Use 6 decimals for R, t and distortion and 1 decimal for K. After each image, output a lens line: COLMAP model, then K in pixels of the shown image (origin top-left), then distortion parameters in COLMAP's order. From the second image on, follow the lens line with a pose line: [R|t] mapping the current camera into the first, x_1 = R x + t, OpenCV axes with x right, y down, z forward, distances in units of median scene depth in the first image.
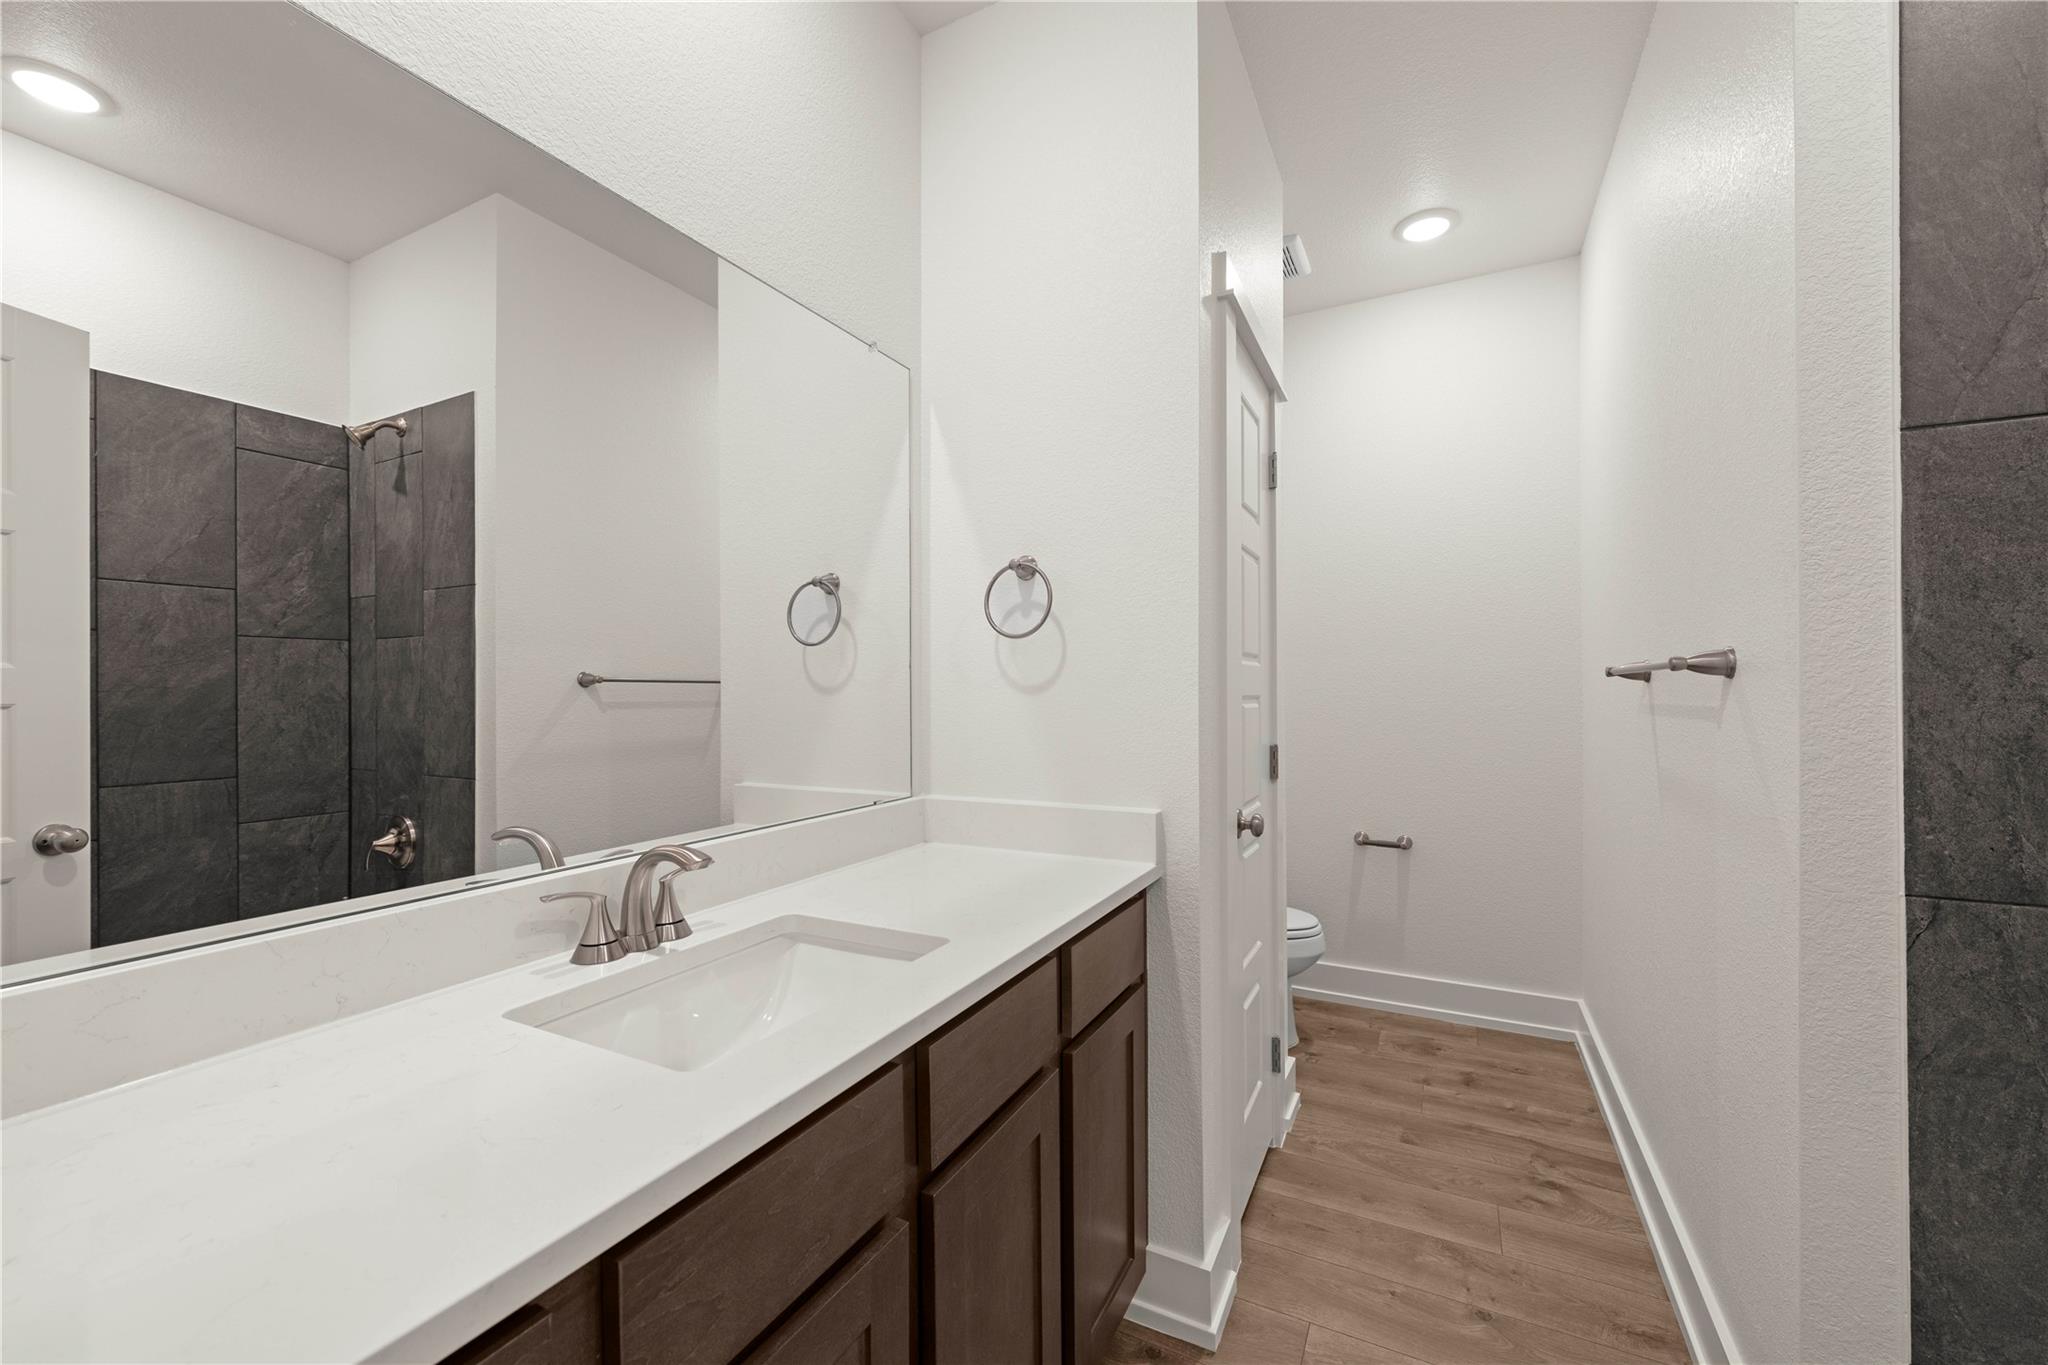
lens RADIAL K [[802.2, 0, 1020.4], [0, 802.2, 687.7], [0, 0, 1]] dist [-0.003319, -0.000140]
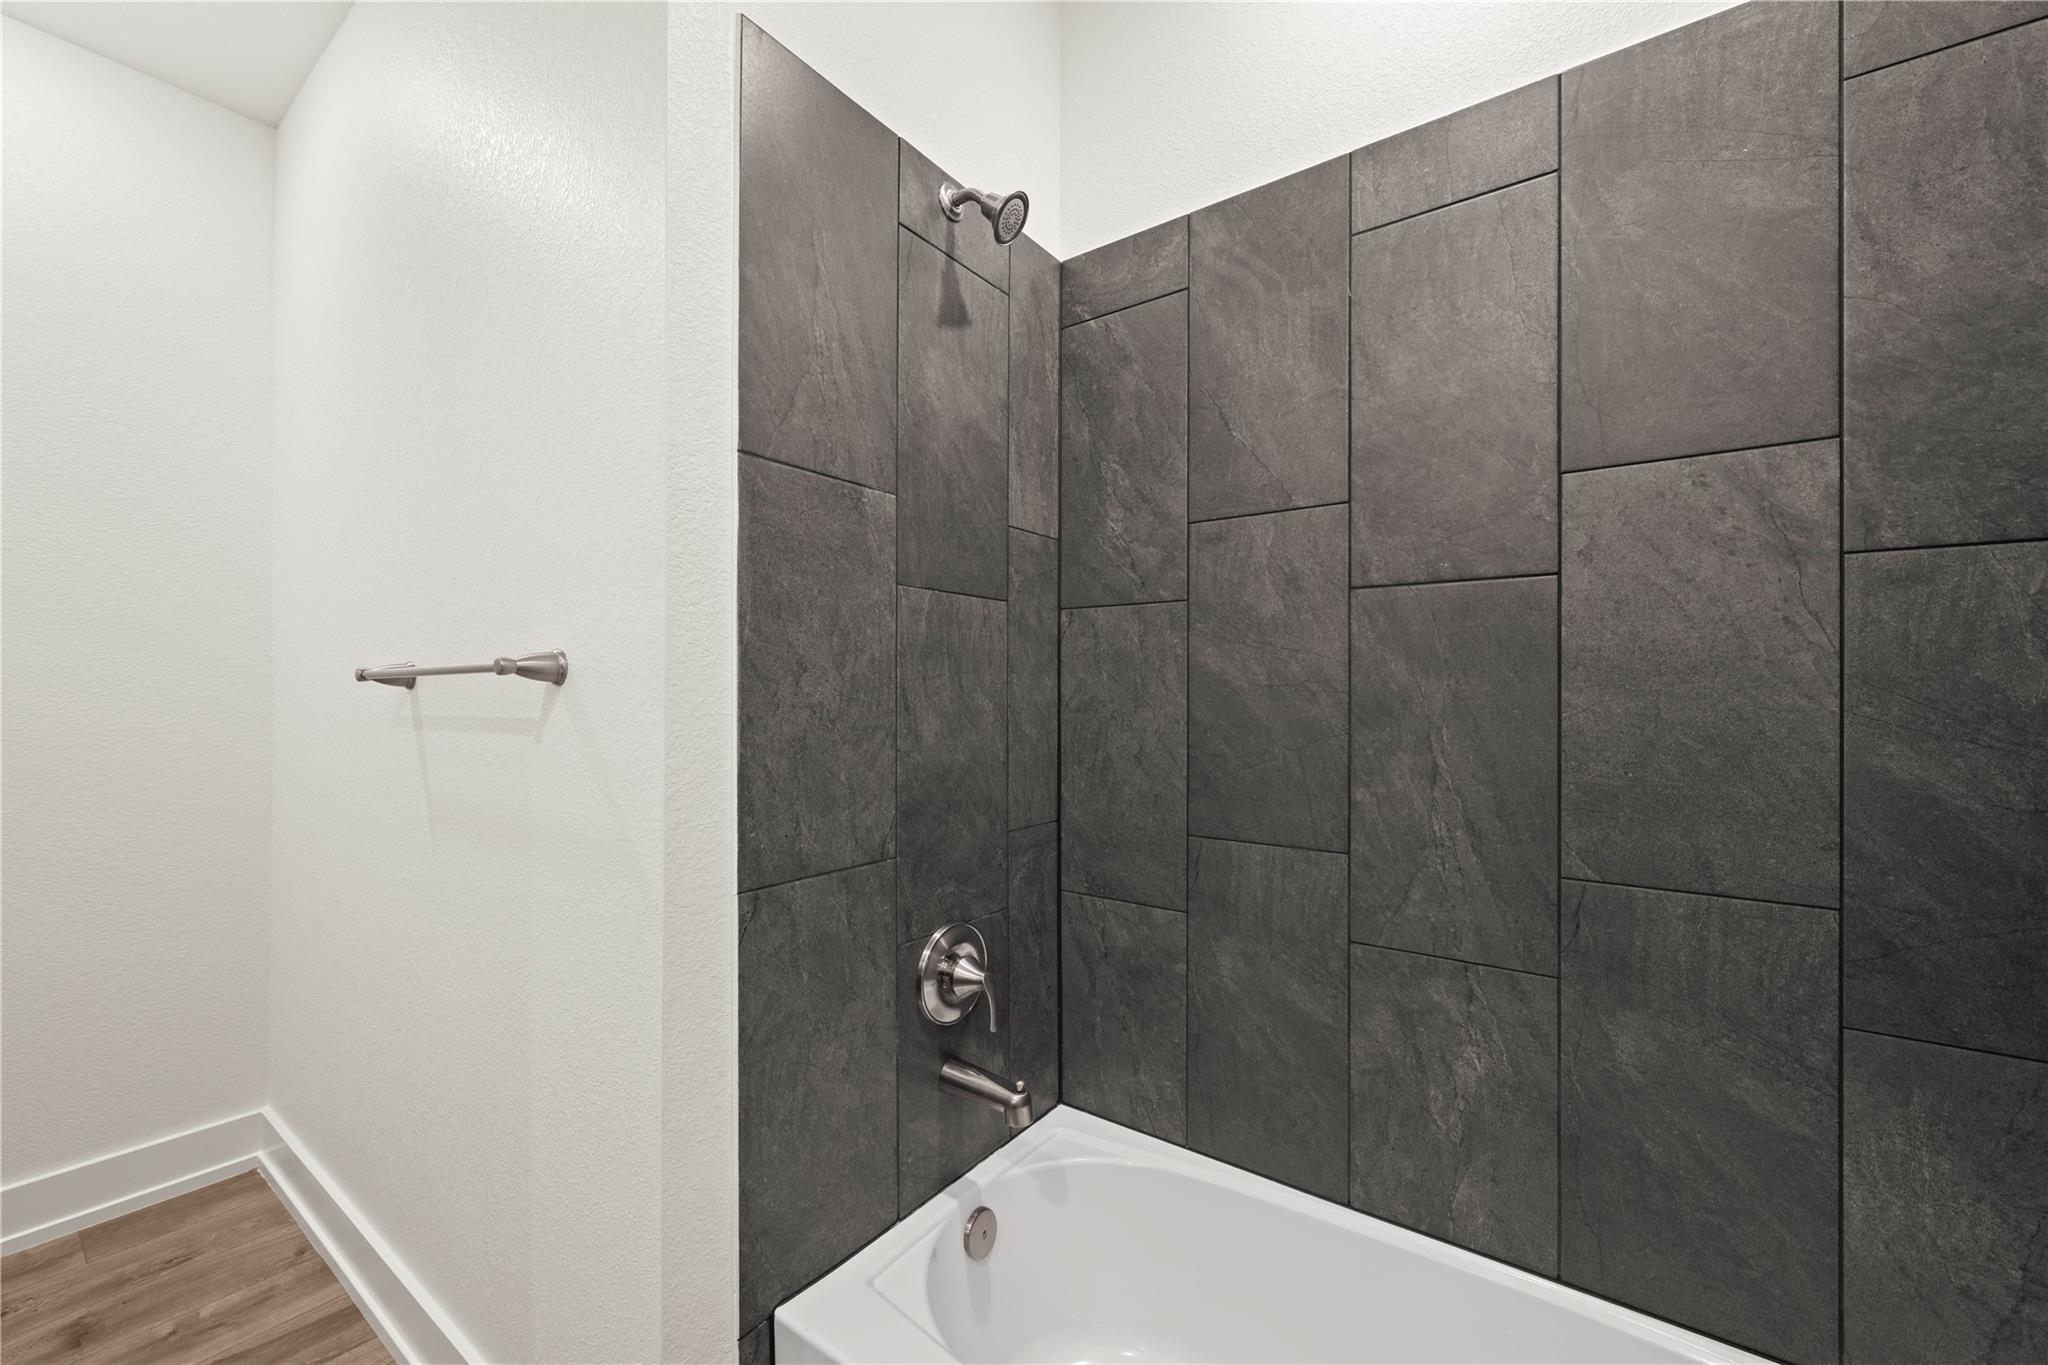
lens RADIAL K [[802.2, 0, 1036.8], [0, 802.2, 688.0], [0, 0, 1]] dist [-0.003319, -0.000140]
pose [[0.129155, 0.010823, 0.991565, 0.104070], [-0.002246, 0.999941, -0.010622, -0.000578], [-0.991622, -0.000855, 0.129172, 0.449761]]
